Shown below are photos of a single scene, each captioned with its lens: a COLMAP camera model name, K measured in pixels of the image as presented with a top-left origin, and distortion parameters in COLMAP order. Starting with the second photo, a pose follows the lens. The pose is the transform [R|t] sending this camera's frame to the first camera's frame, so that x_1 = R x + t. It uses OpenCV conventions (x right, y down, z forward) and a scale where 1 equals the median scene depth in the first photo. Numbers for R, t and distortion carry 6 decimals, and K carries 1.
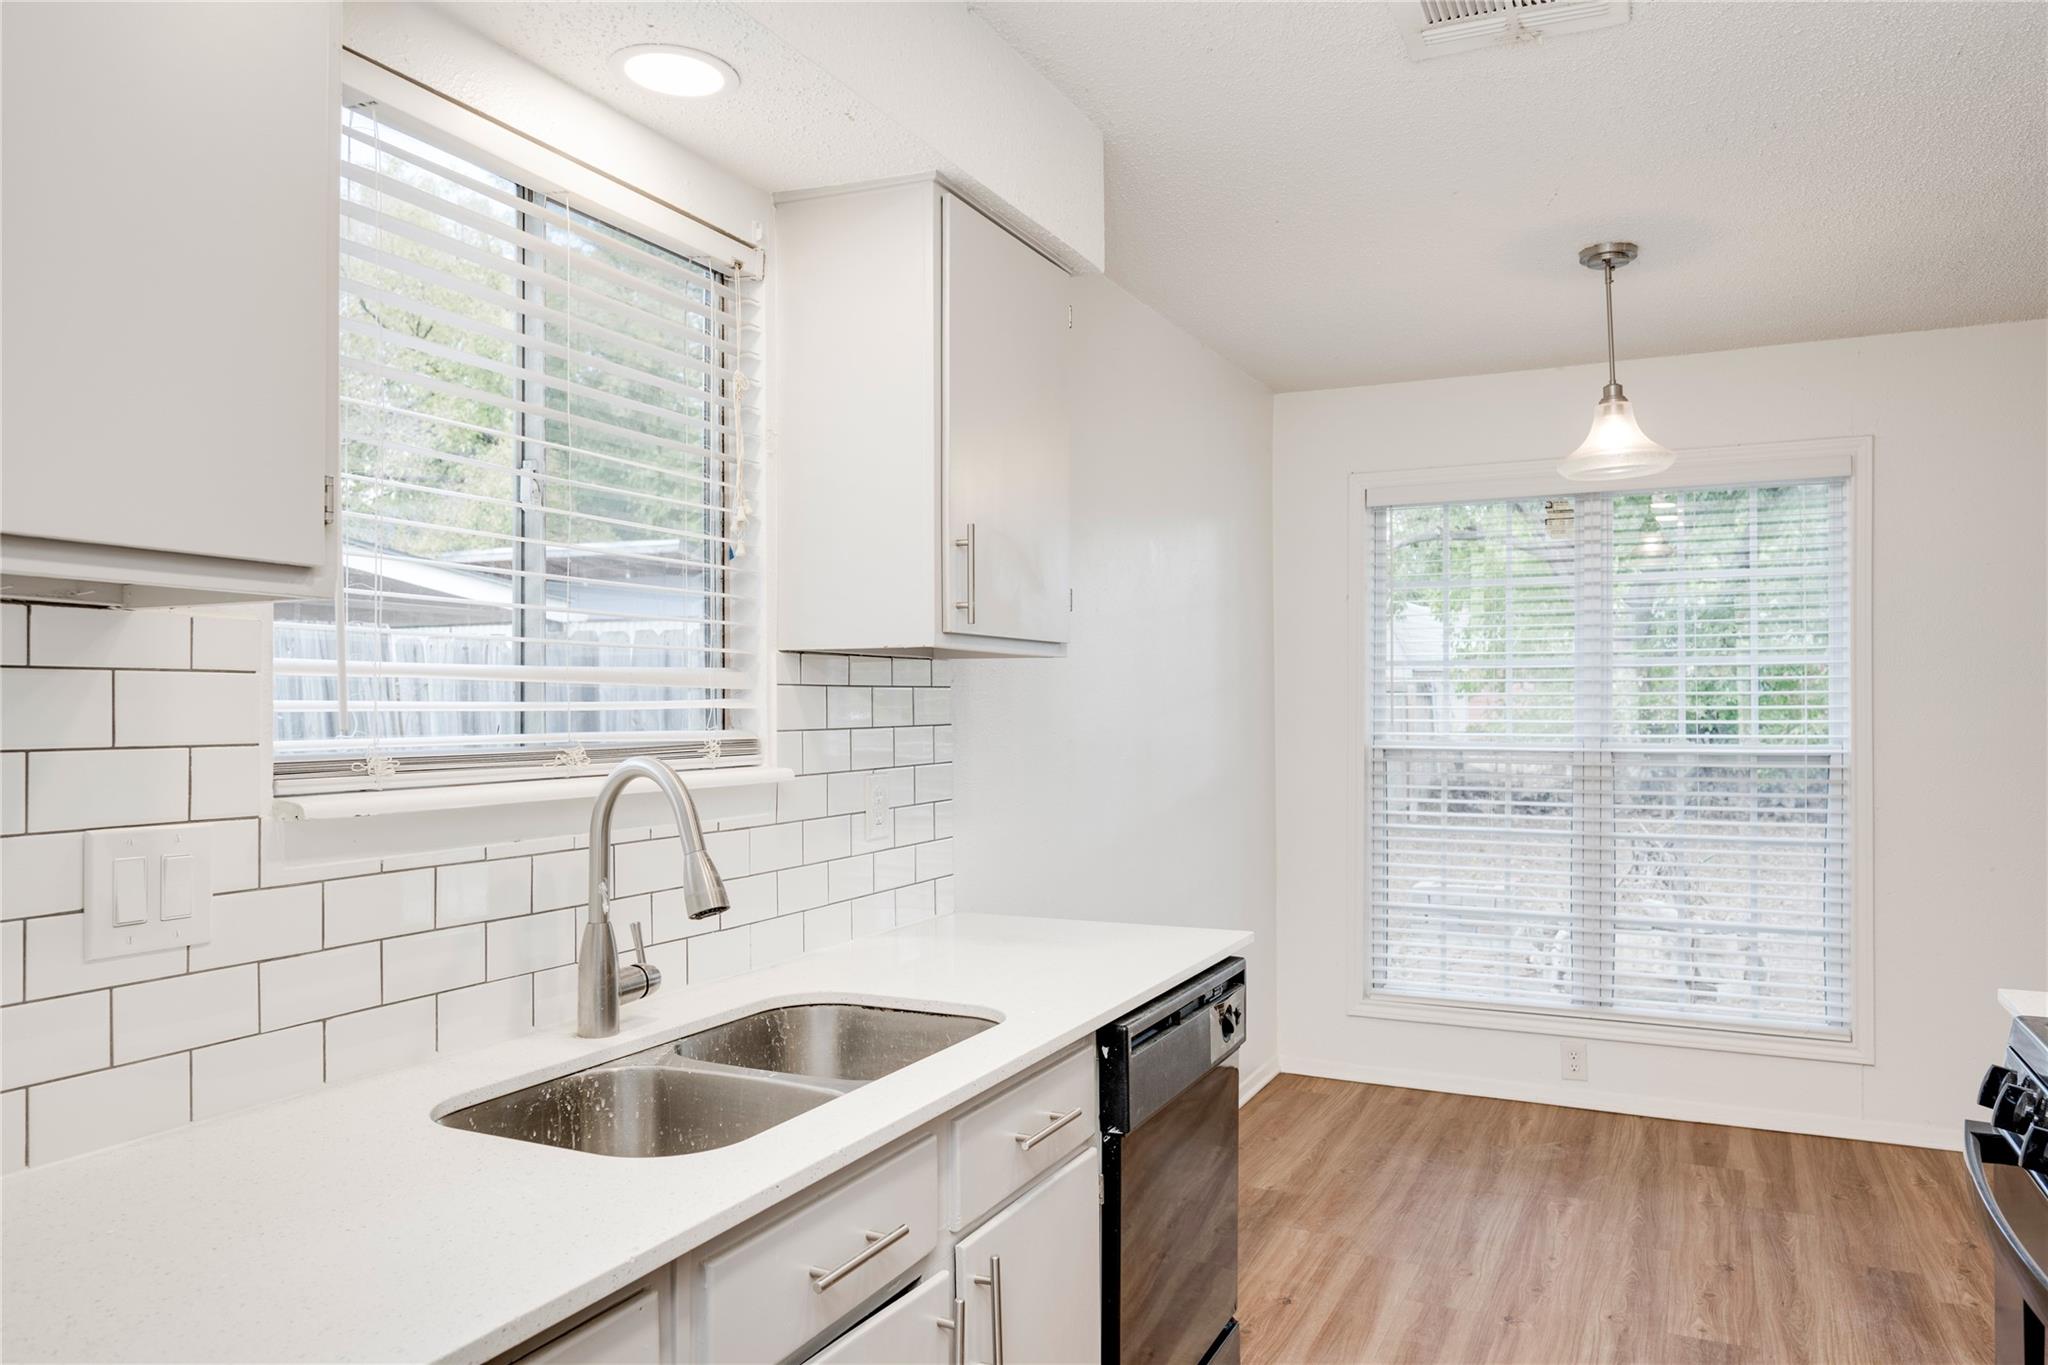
lens RADIAL K [[1351.8, 0, 1035.6], [0, 1351.8, 695.5], [0, 0, 1]] dist [0.000030, -0.001191]
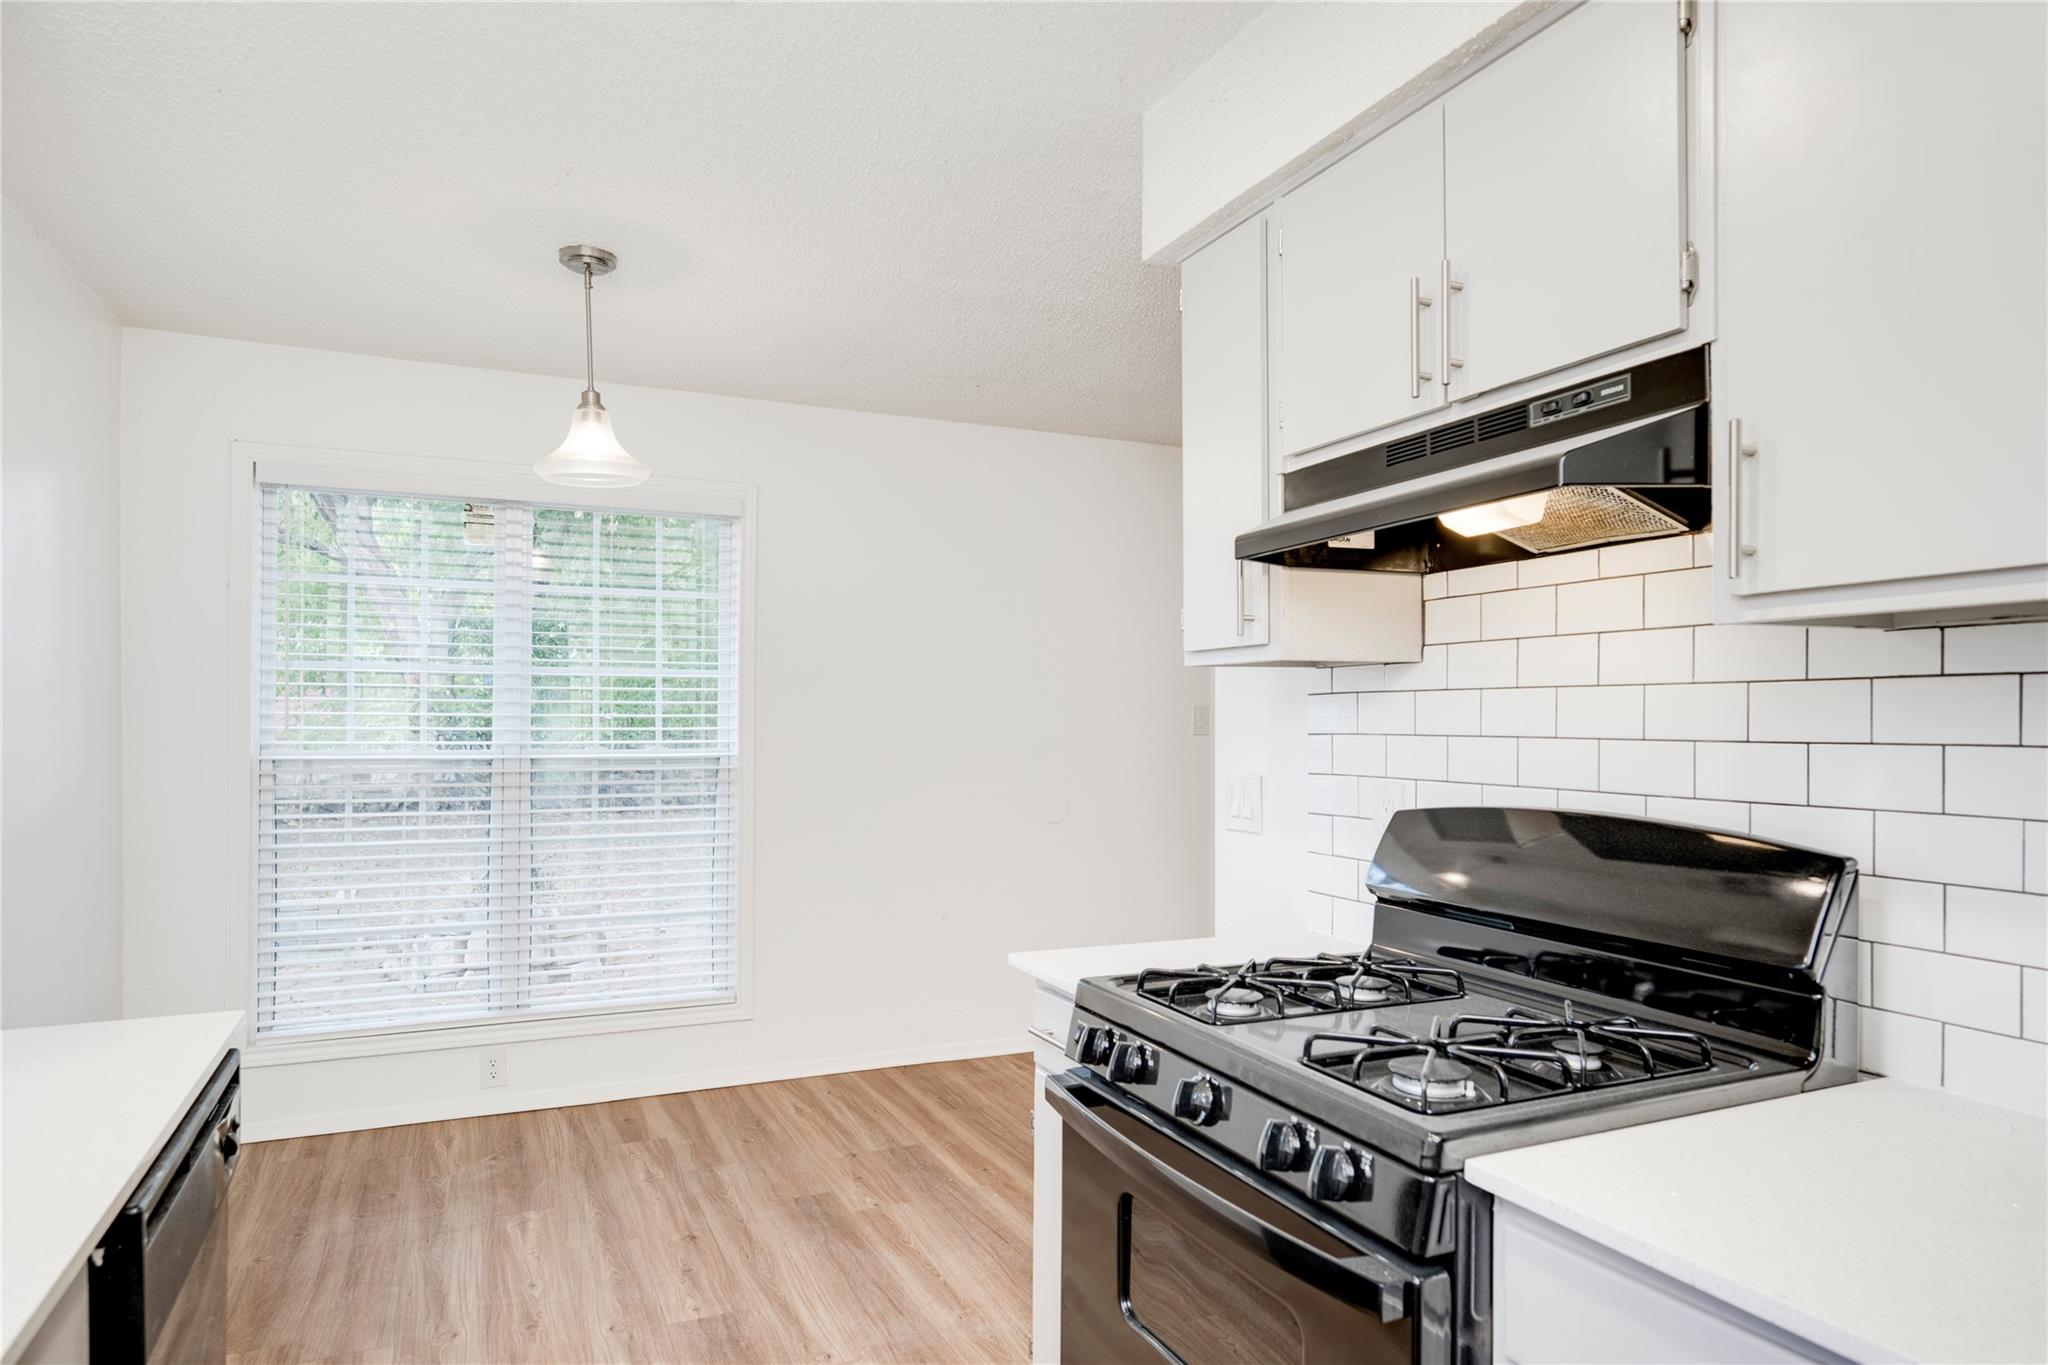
lens RADIAL K [[1221.3, 0, 1021.5], [0, 1221.3, 725.1], [0, 0, 1]] dist [-0.001400, -0.002007]
pose [[0.639999, 0.000718, 0.768376, -0.070281], [-0.014124, 0.999842, 0.010830, 0.002361], [-0.768246, -0.017783, 0.639908, 0.198751]]
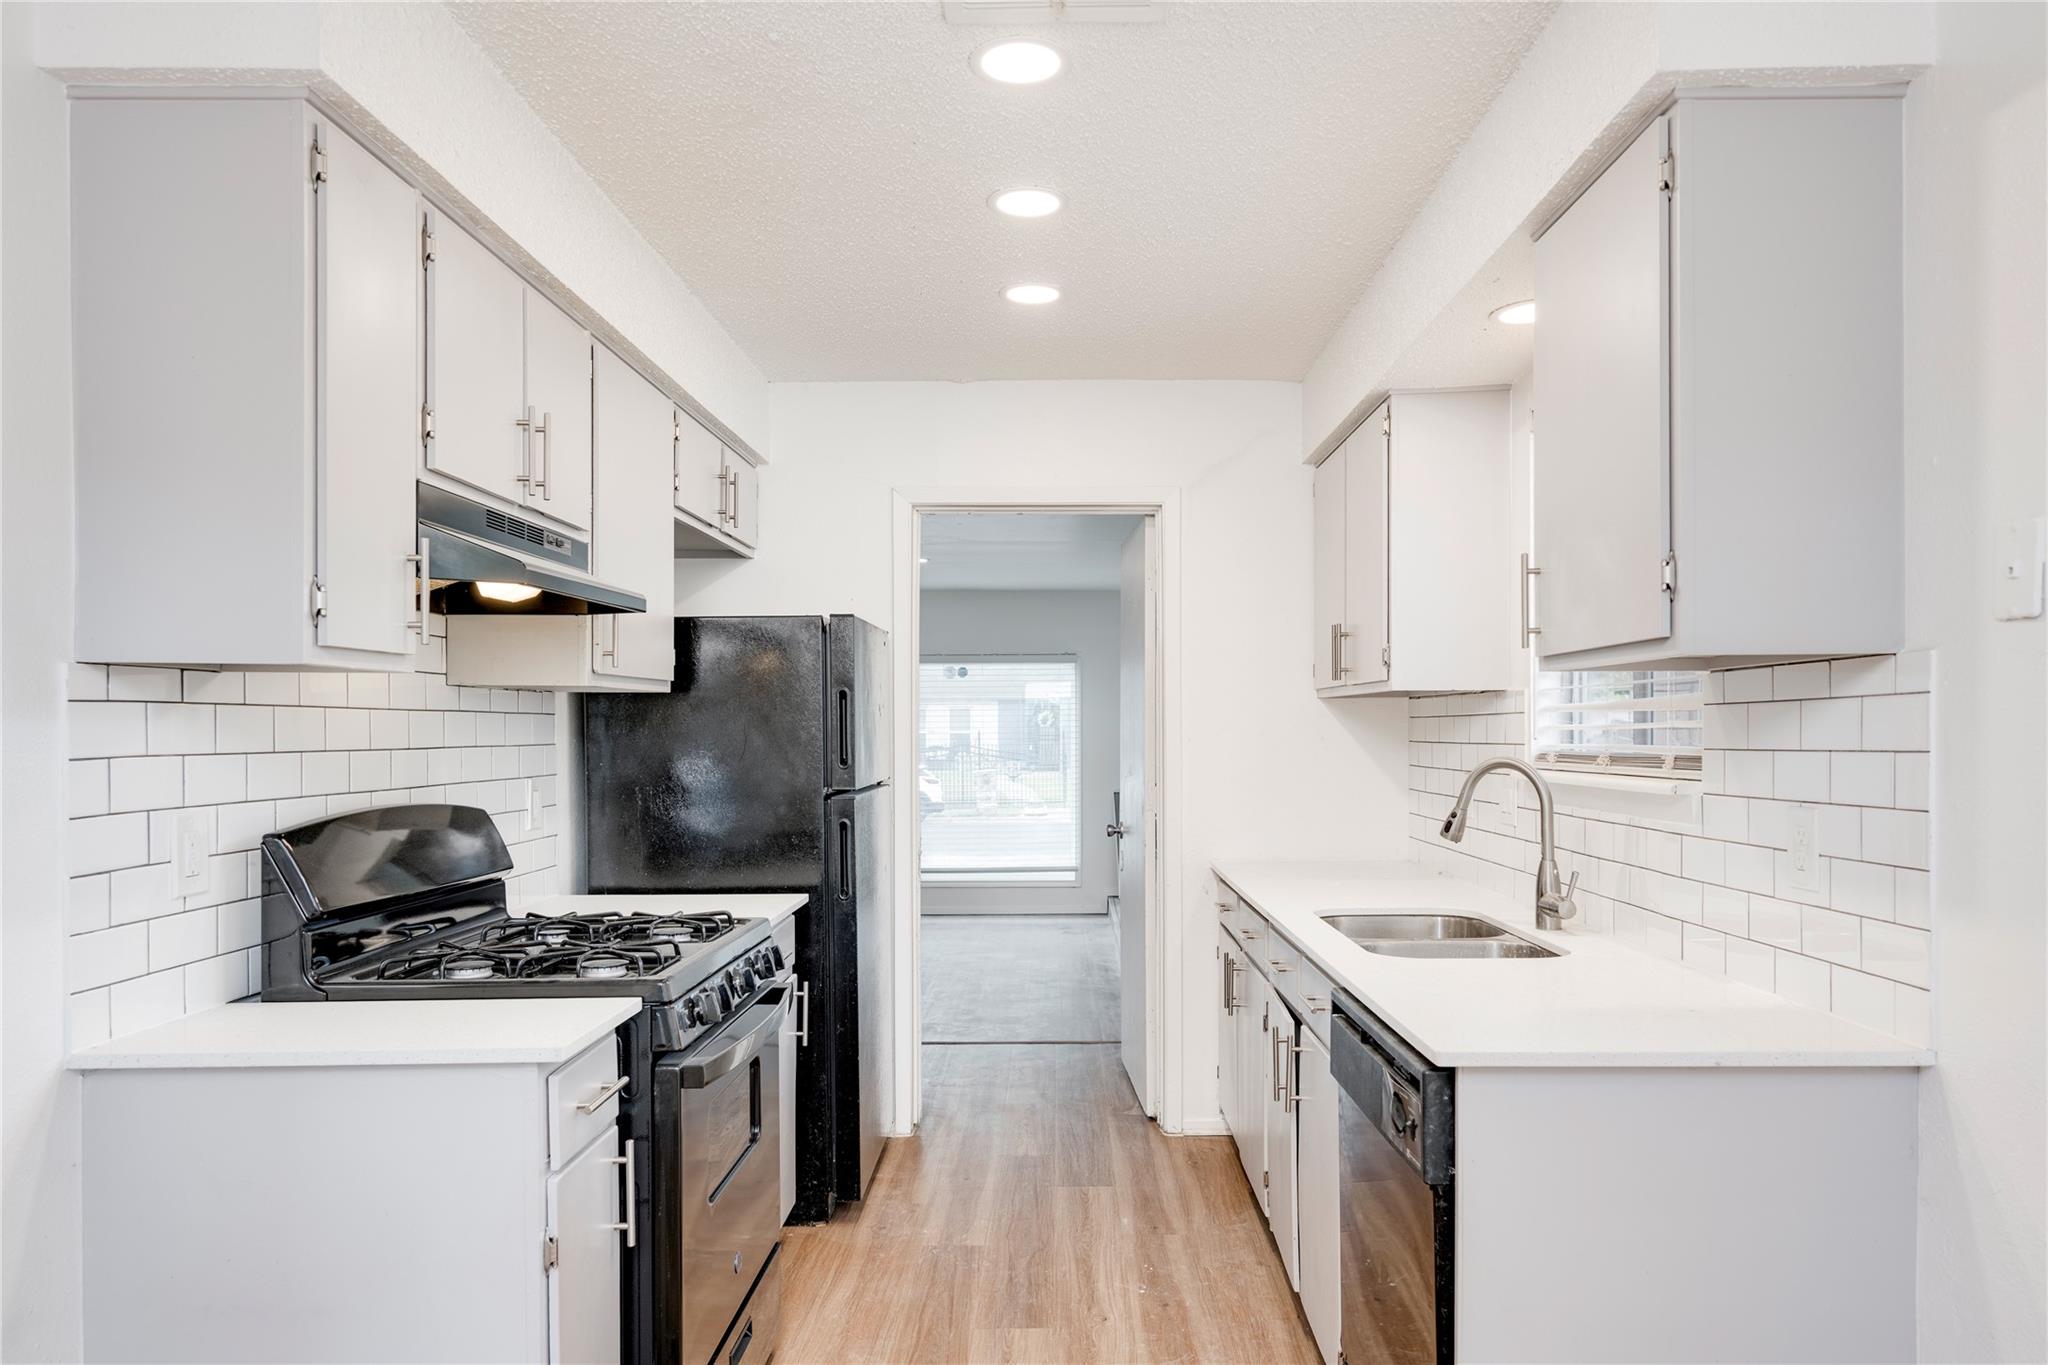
lens RADIAL K [[1351.8, 0, 1093.0], [0, 1351.8, 728.4], [0, 0, 1]] dist [0.000030, -0.001191]
pose [[-0.892696, 0.005664, -0.450624, 0.540649], [0.011988, 0.999866, -0.011181, 0.012842], [0.450500, -0.015383, -0.892644, 1.318011]]
